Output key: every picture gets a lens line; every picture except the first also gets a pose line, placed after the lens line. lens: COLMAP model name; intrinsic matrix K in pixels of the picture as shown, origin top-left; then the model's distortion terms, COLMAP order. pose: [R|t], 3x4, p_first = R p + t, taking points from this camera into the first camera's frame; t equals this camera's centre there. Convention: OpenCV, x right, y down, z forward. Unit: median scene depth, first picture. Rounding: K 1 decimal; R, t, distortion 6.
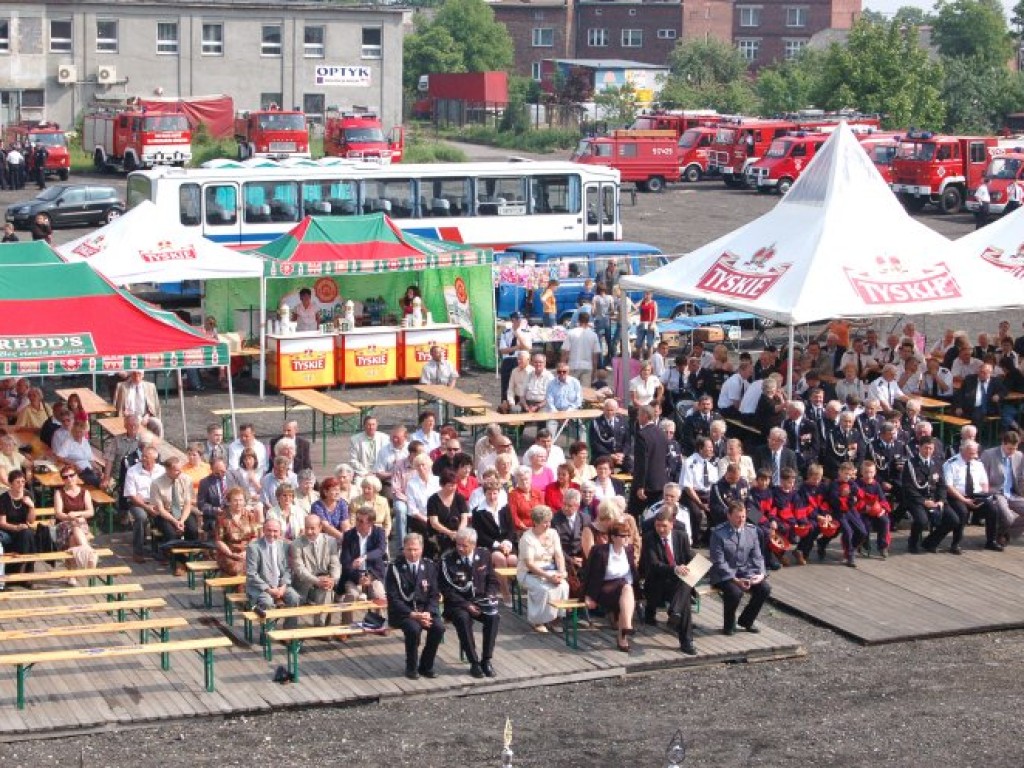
lens RADIAL K [[2383.7, 0, 512.0], [0, 2383.7, 384.0], [0, 0, 1]] dist [-0.031690, -0.037152]
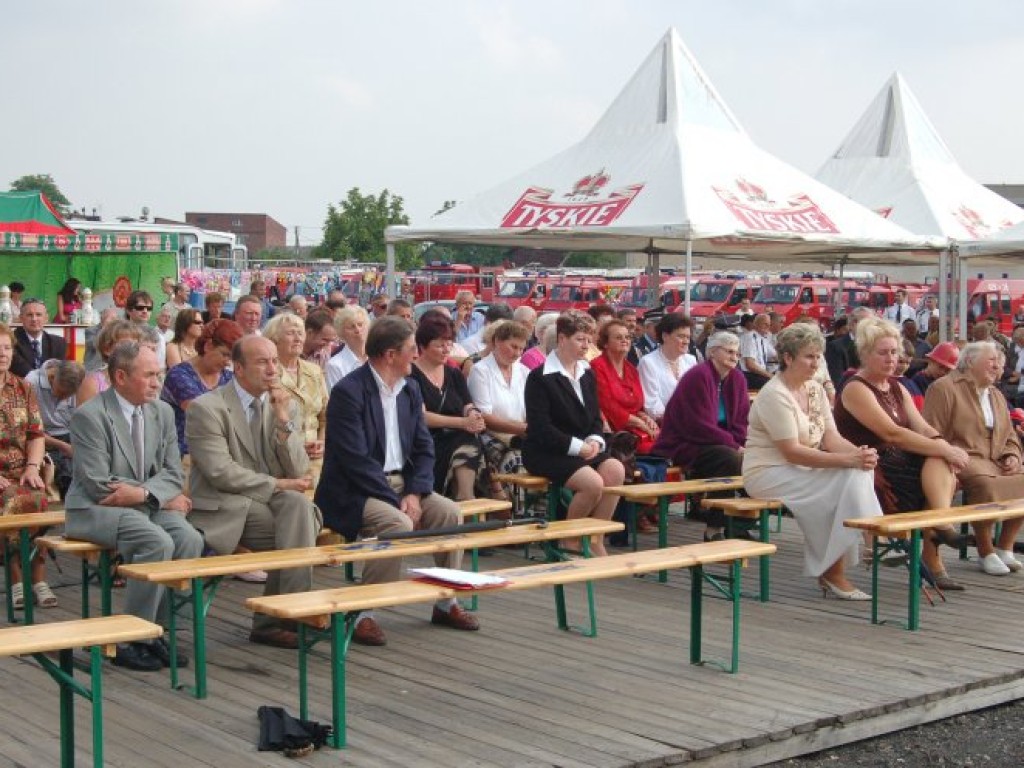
lens RADIAL K [[1832.5, 0, 512.0], [0, 1832.5, 384.0], [0, 0, 1]] dist [-0.020827, 0.033092]
pose [[0.963795, -0.007549, 0.266537, -0.094843], [0.028780, 0.996705, -0.075837, 0.066840], [-0.265087, 0.080762, 0.960836, 0.525134]]
